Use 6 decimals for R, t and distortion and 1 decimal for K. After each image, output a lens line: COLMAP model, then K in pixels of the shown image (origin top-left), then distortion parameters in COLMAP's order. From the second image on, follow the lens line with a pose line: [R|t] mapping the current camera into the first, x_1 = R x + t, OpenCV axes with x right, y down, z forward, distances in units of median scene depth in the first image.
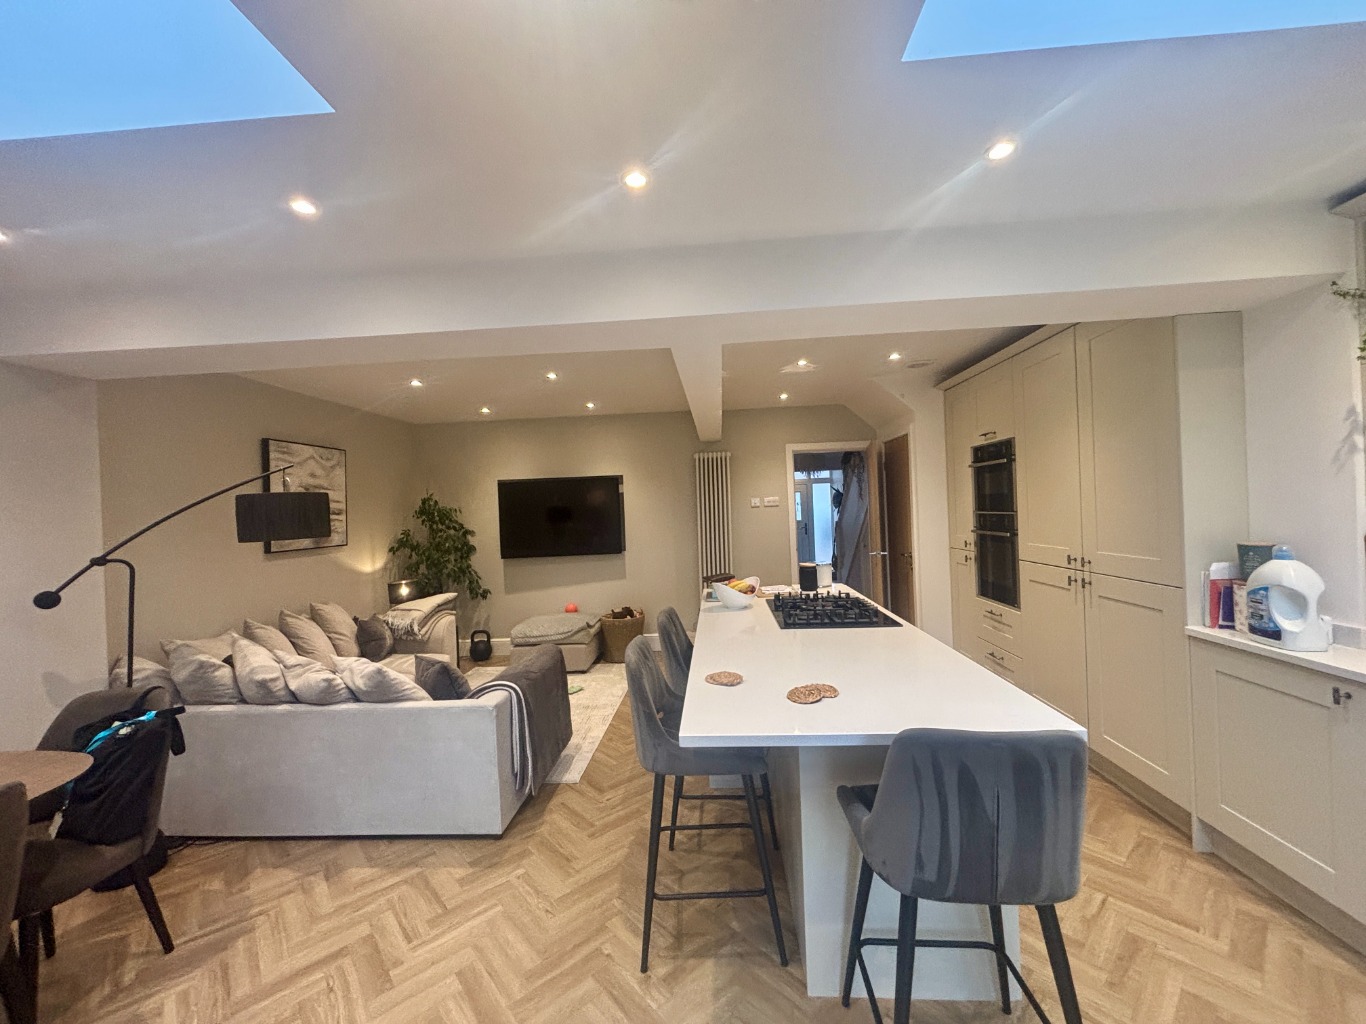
lens RADIAL K [[546.2, 0, 683.0], [0, 546.2, 512.0], [0, 0, 1]] dist [0.001610, -0.000012]
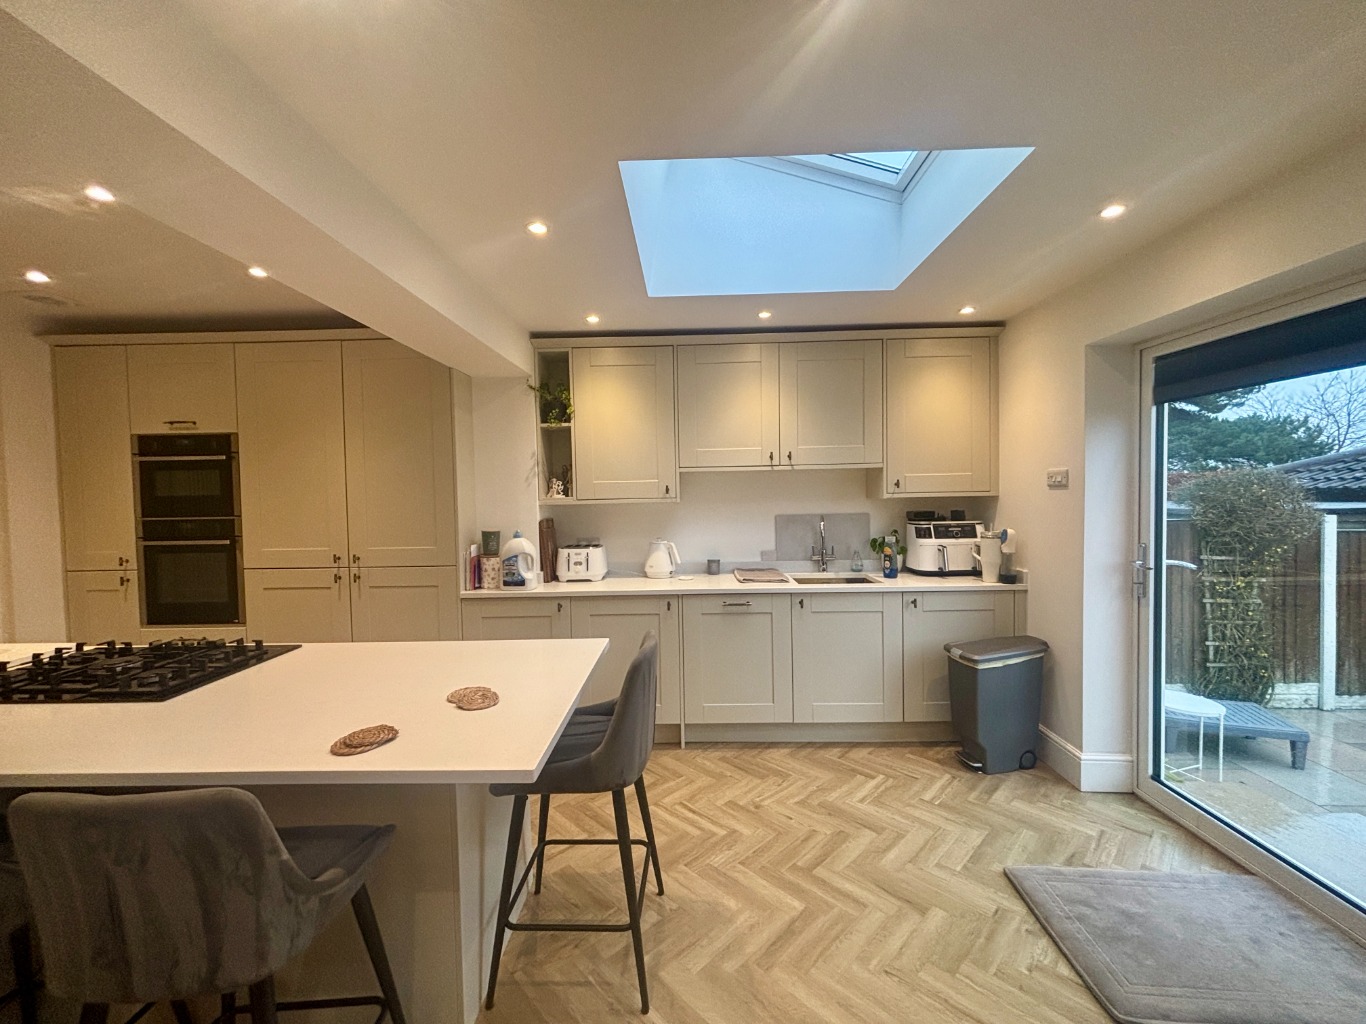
lens RADIAL K [[546.2, 0, 683.0], [0, 546.2, 512.0], [0, 0, 1]] dist [0.001610, -0.000012]
pose [[-0.033280, -0.000162, 0.999446, -0.461635], [0.025332, 0.999679, 0.001005, 0.015675], [-0.999125, 0.025351, -0.033265, 0.441189]]
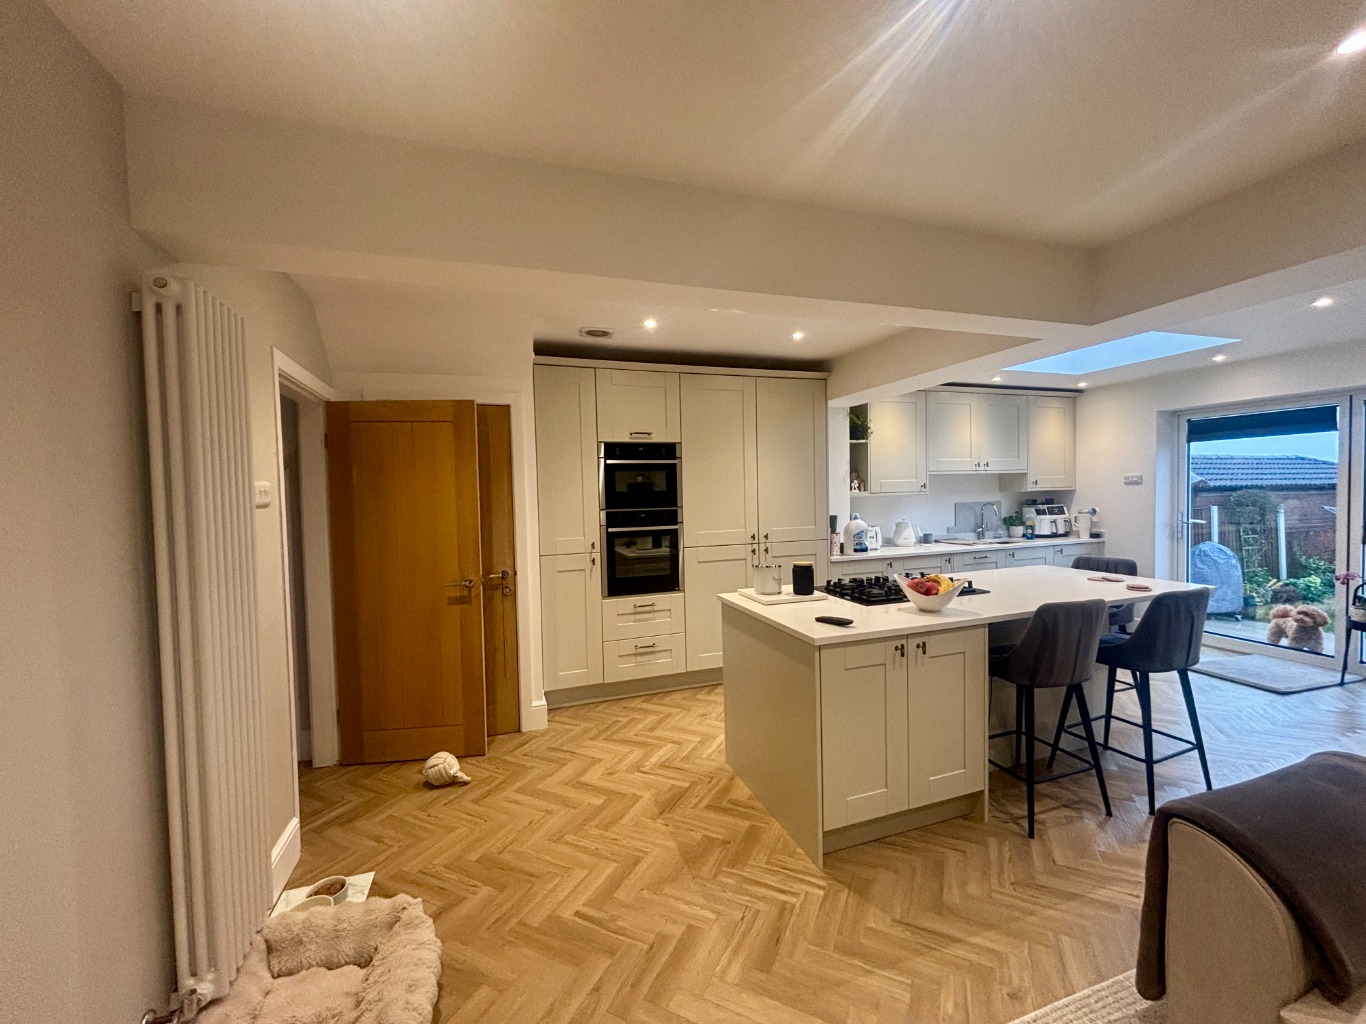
lens RADIAL K [[546.2, 0, 683.0], [0, 546.2, 512.0], [0, 0, 1]] dist [0.001610, -0.000012]
pose [[-0.372100, 0.009698, 0.928142, -0.685020], [0.042747, 0.999063, 0.006699, 0.004379], [-0.927208, 0.042167, -0.372166, 2.115330]]
